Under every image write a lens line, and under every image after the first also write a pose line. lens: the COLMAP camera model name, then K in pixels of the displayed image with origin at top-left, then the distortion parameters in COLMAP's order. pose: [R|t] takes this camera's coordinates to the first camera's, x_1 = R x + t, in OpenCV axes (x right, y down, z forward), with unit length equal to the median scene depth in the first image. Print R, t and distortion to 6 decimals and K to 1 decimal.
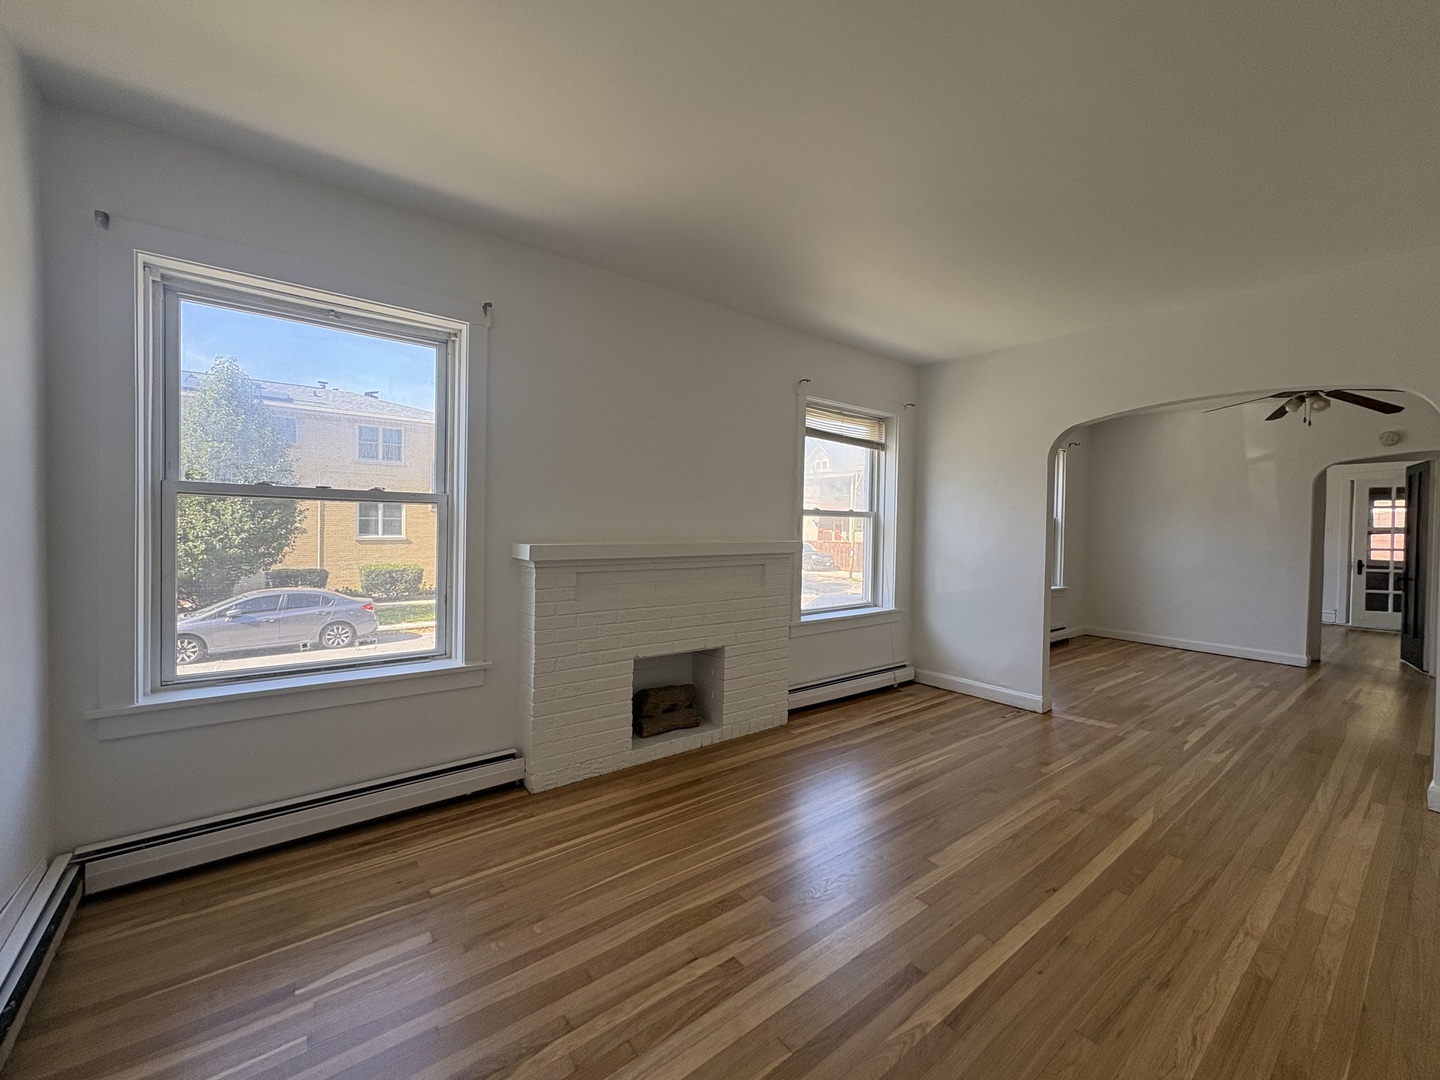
lens RADIAL K [[578.7, 0, 717.0], [0, 578.7, 536.7], [0, 0, 1]] dist [0.000717, 0.000248]
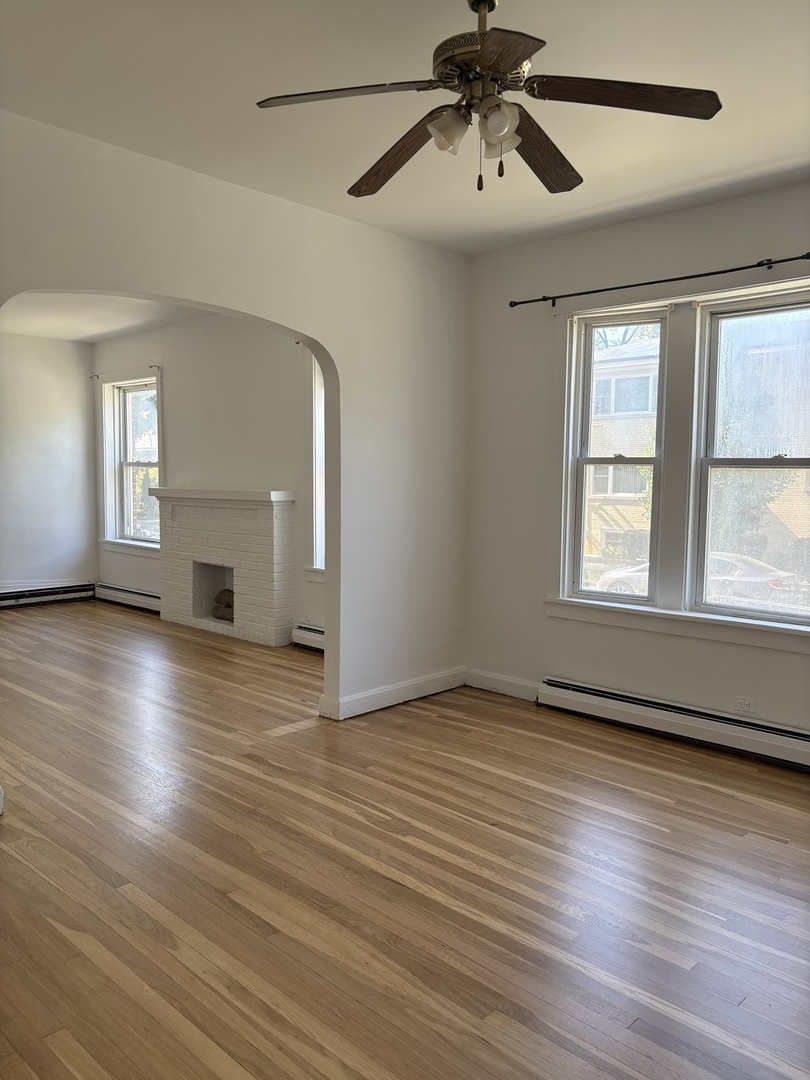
lens RADIAL K [[831.0, 0, 405.4], [0, 831.0, 540.0], [0, 0, 1]] dist [0.017341, -0.001963]
pose [[0.134879, 0.064546, -0.988758, 1.984168], [-0.025746, 0.997767, 0.061622, -0.004065], [0.990528, 0.017145, 0.136240, 1.134988]]
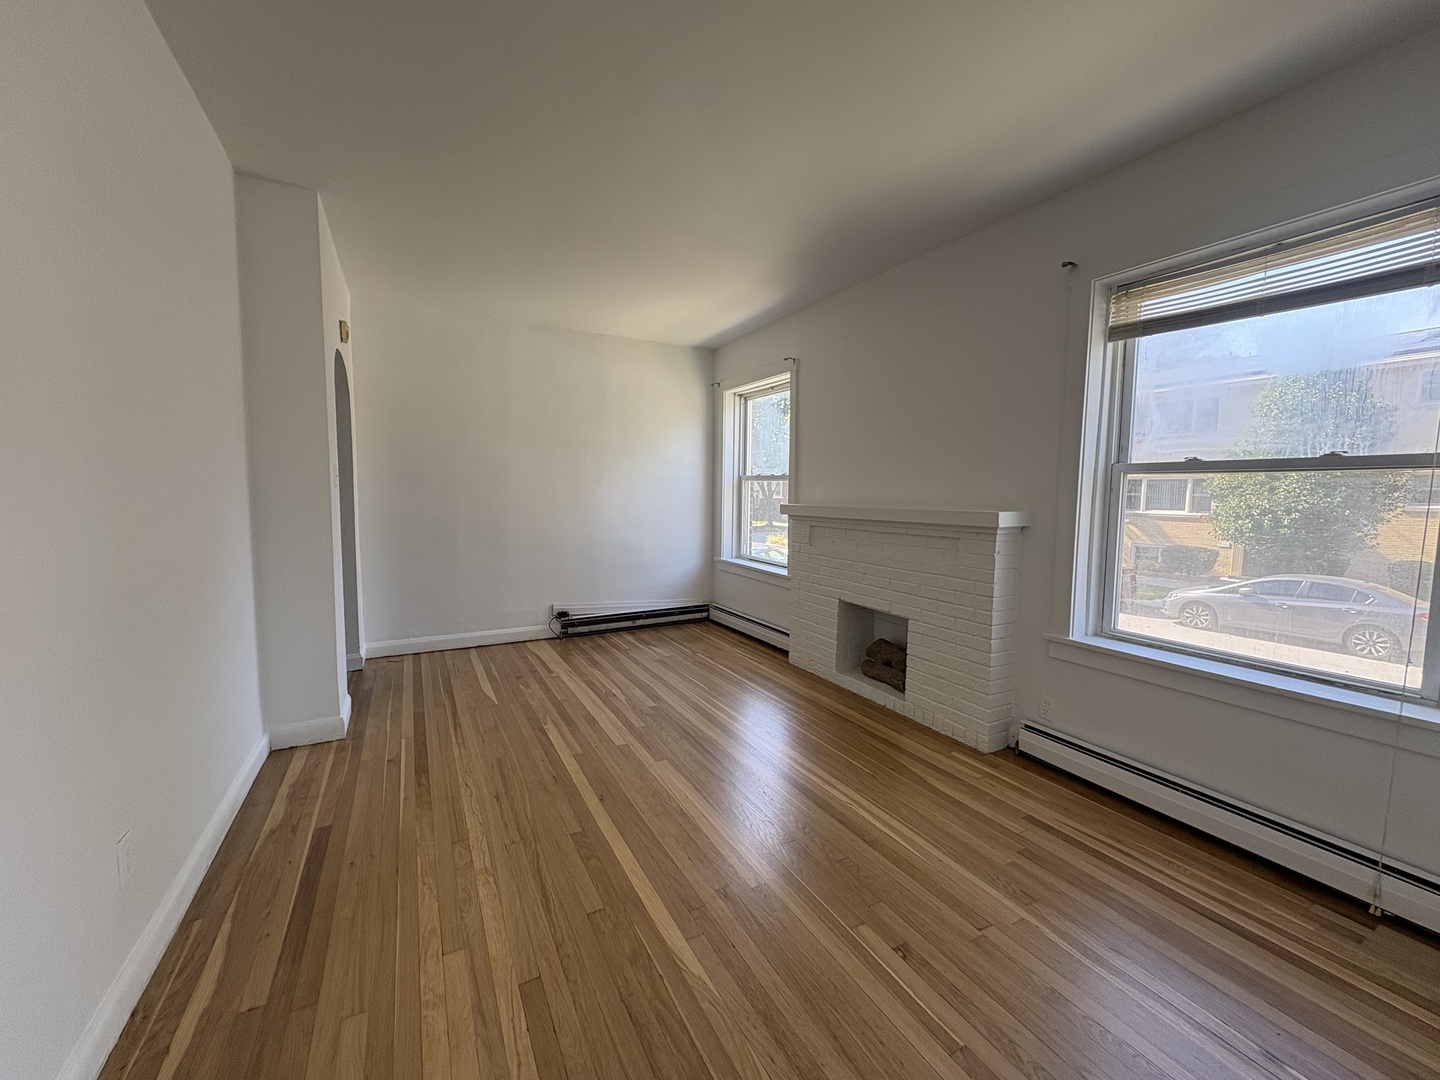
lens RADIAL K [[578.7, 0, 721.8], [0, 578.7, 535.5], [0, 0, 1]] dist [0.000717, 0.000248]
pose [[-0.163593, 0.058705, -0.984780, 0.996001], [-0.033543, 0.997320, 0.065024, 0.001671], [0.985958, 0.043670, -0.161185, 0.846121]]
